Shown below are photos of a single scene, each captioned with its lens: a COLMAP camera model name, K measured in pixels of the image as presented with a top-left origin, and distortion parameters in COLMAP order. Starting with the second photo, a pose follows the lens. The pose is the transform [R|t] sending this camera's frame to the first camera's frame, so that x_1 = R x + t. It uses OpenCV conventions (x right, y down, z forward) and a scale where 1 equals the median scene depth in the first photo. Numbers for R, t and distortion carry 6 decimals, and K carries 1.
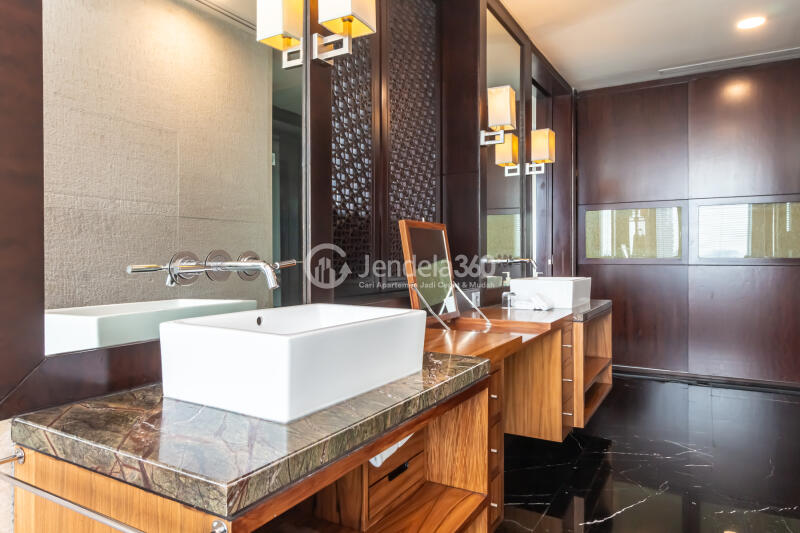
lens RADIAL K [[516.2, 0, 419.8], [0, 516.2, 257.3], [0, 0, 1]] dist [0.000723, -0.002175]
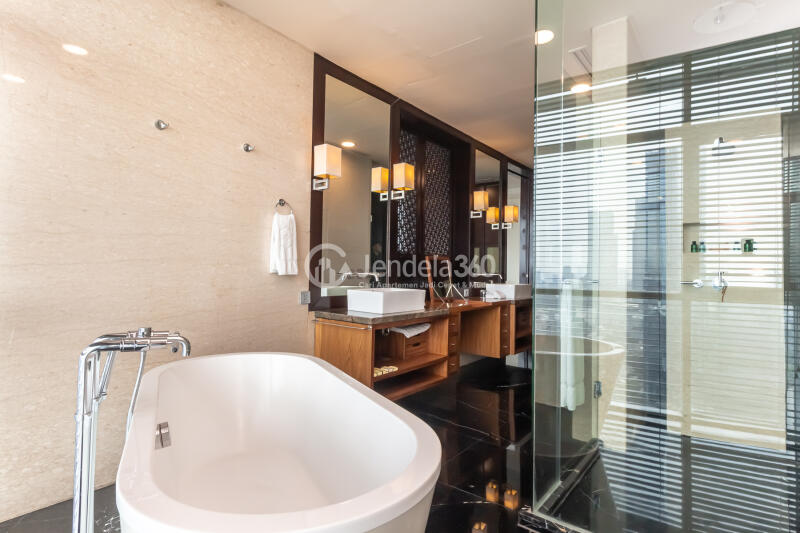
lens RADIAL K [[409.8, 0, 400.0], [0, 409.8, 266.5], [0, 0, 1]] dist [-0.000009, -0.000005]
pose [[0.983834, 0.021091, -0.177837, 0.175752], [-0.022303, 0.999740, -0.004820, -0.013699], [0.177690, 0.008709, 0.984048, -0.855218]]
